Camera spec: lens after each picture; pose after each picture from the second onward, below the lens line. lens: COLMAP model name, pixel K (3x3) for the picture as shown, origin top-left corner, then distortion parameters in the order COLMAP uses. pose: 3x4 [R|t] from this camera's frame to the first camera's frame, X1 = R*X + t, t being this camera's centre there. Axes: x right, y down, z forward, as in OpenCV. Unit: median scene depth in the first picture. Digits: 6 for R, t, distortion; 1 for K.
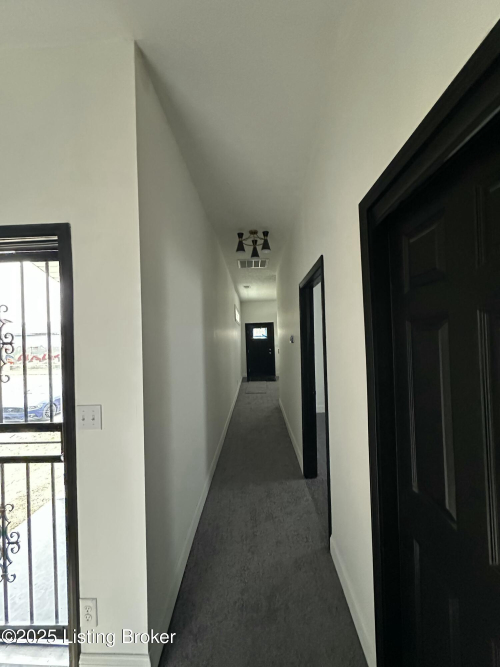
lens RADIAL K [[268.1, 0, 248.8], [0, 268.1, 334.8], [0, 0, 1]] dist [0.000609, 0.000641]
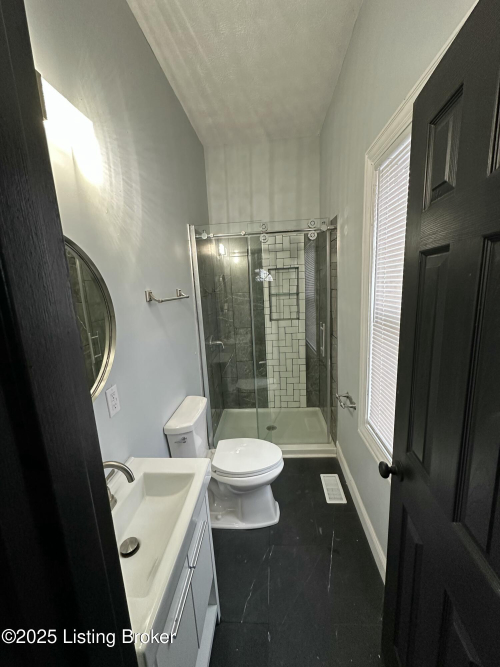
lens RADIAL K [[268.1, 0, 251.0], [0, 268.1, 334.3], [0, 0, 1]] dist [0.000609, 0.000641]
pose [[0.998542, -0.018321, -0.050771, -1.471944], [0.028001, 0.979989, 0.197073, -0.064662], [0.046145, -0.198207, 0.979073, -6.082255]]
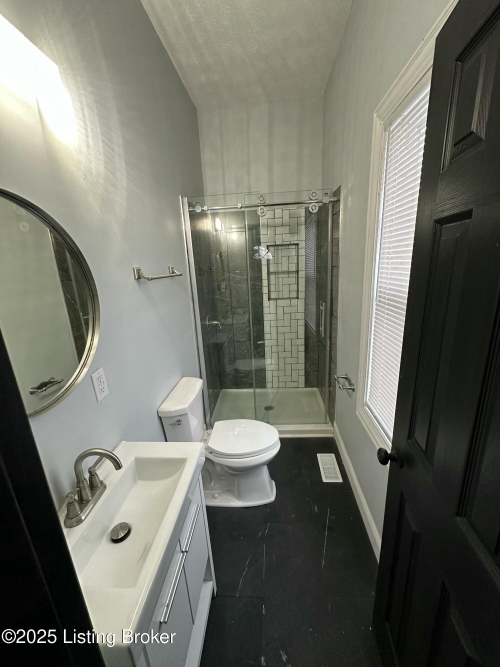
lens RADIAL K [[268.1, 0, 249.9], [0, 268.1, 335.4], [0, 0, 1]] dist [0.000609, 0.000641]
pose [[0.998390, -0.014328, -0.054877, -1.435270], [0.028938, 0.960834, 0.275609, -0.040408], [0.048778, -0.276754, 0.959702, -5.930369]]
